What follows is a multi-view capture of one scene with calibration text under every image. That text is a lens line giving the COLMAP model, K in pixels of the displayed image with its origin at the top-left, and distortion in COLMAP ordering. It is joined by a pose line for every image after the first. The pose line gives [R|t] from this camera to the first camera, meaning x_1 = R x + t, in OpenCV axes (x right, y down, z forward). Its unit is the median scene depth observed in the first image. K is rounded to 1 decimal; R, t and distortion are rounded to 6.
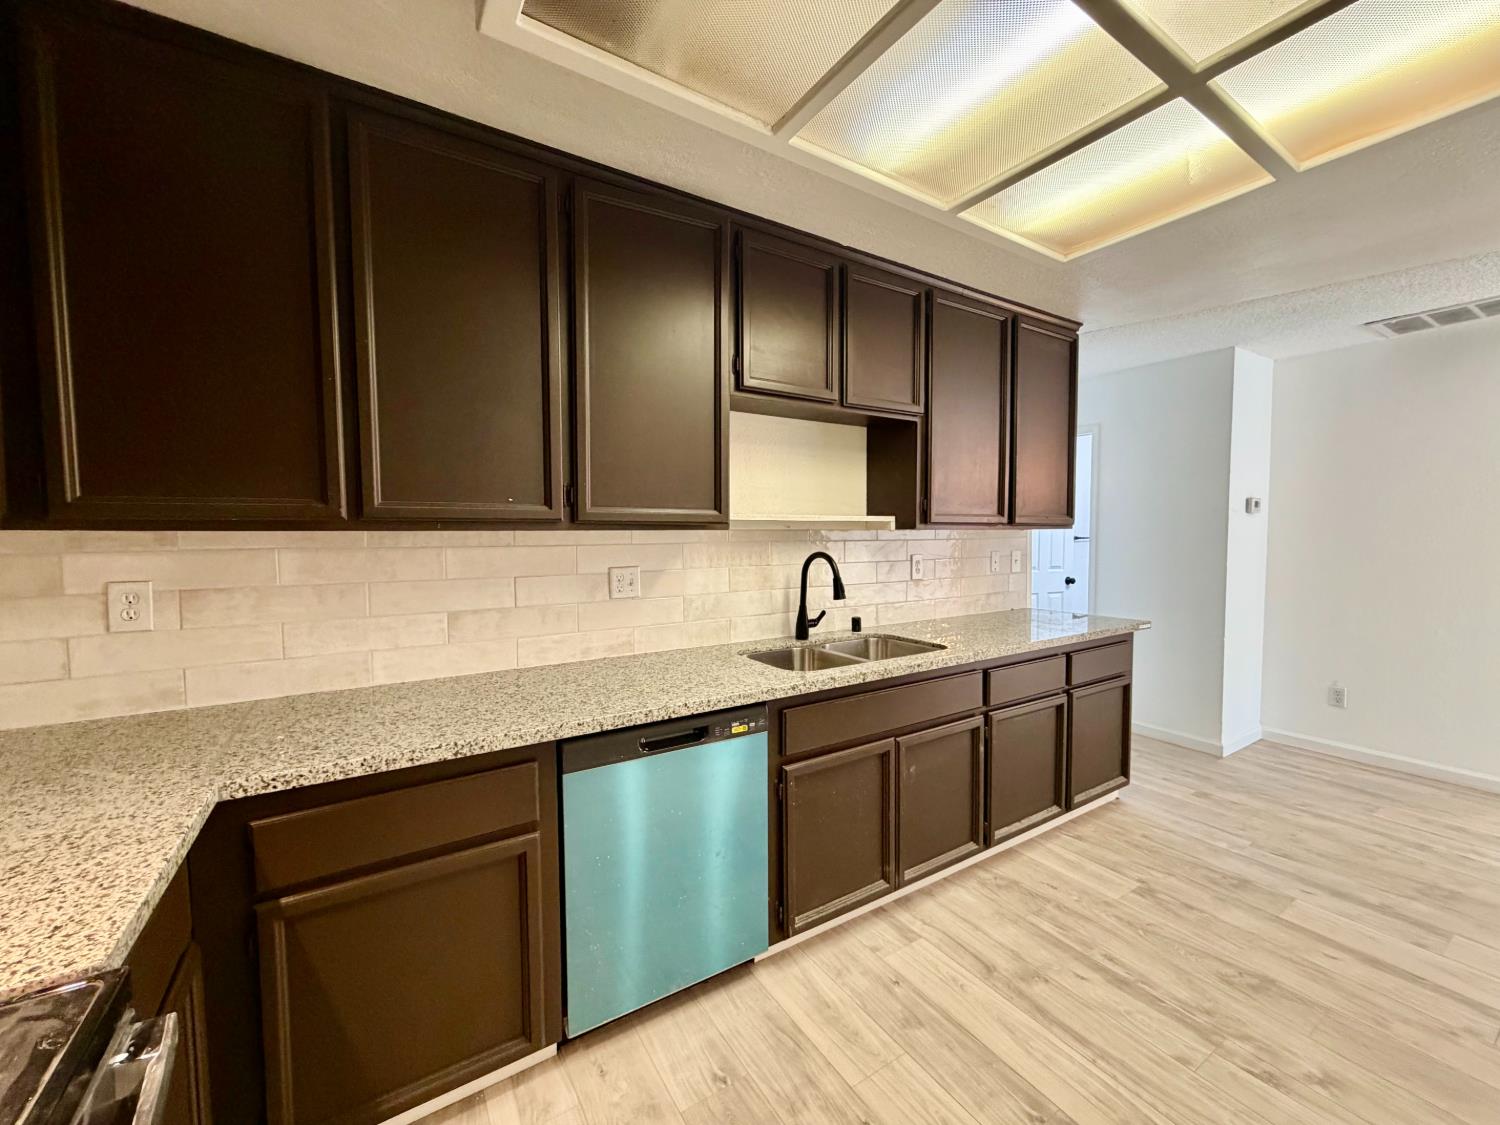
lens RADIAL K [[599.6, 0, 749.2], [0, 599.6, 566.7], [0, 0, 1]] dist [0.000947, -0.000362]
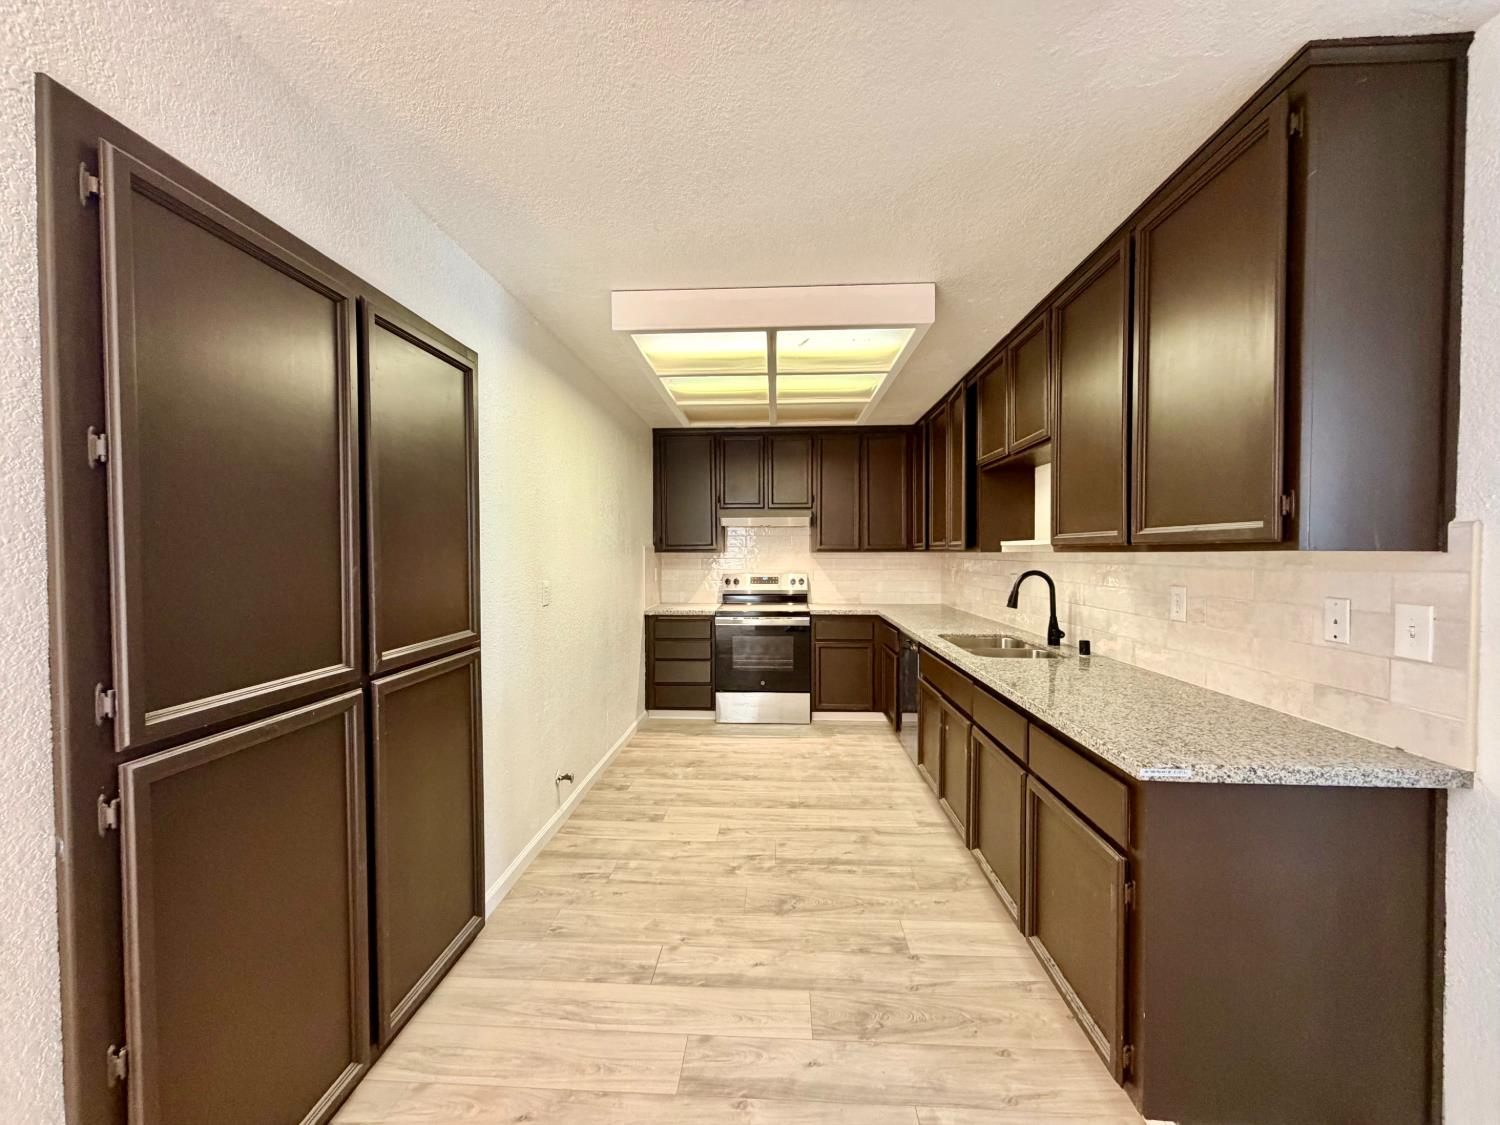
lens RADIAL K [[599.6, 0, 748.6], [0, 599.6, 559.2], [0, 0, 1]] dist [0.000947, -0.000362]
pose [[-0.579689, 0.017449, -0.814651, 2.167091], [-0.041776, 0.997819, 0.051099, -0.129285], [0.813766, 0.063654, -0.577696, 1.839643]]
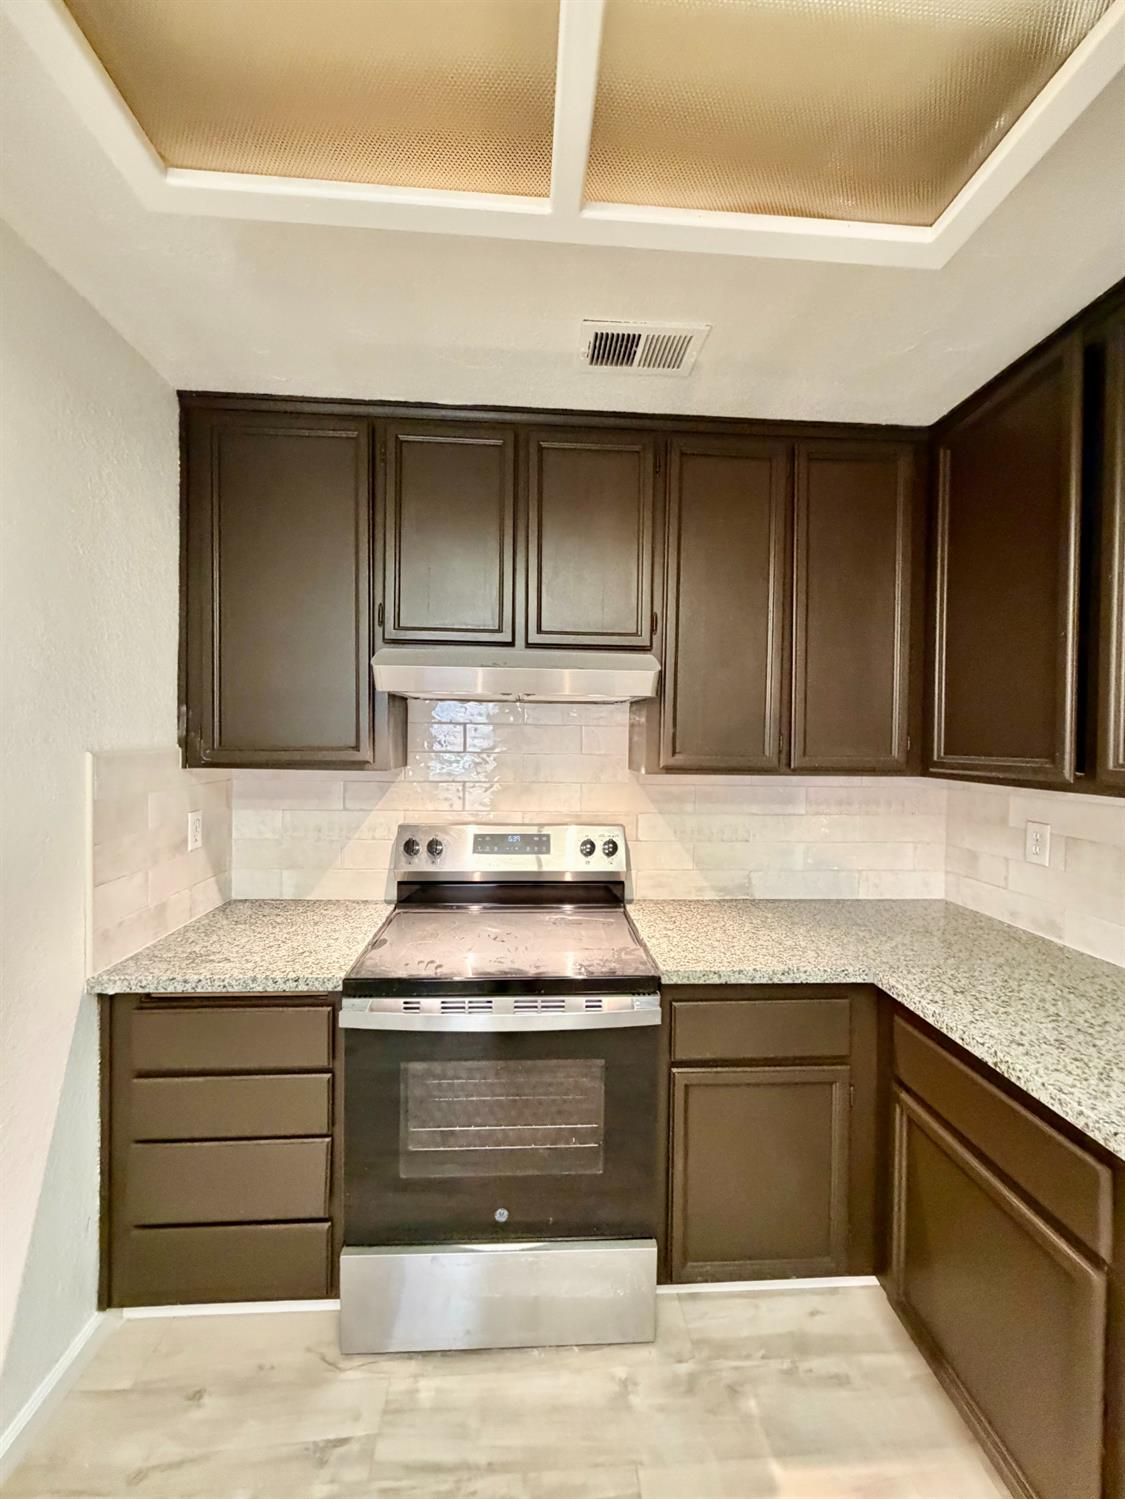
lens RADIAL K [[599.2, 0, 558.9], [0, 599.2, 751.1], [0, 0, 1]] dist [0.000947, -0.000362]
pose [[-0.485658, 0.016036, -0.874002, 0.438344], [-0.064046, 0.996492, 0.053872, -0.109985], [0.871800, 0.082140, -0.482927, 0.663917]]
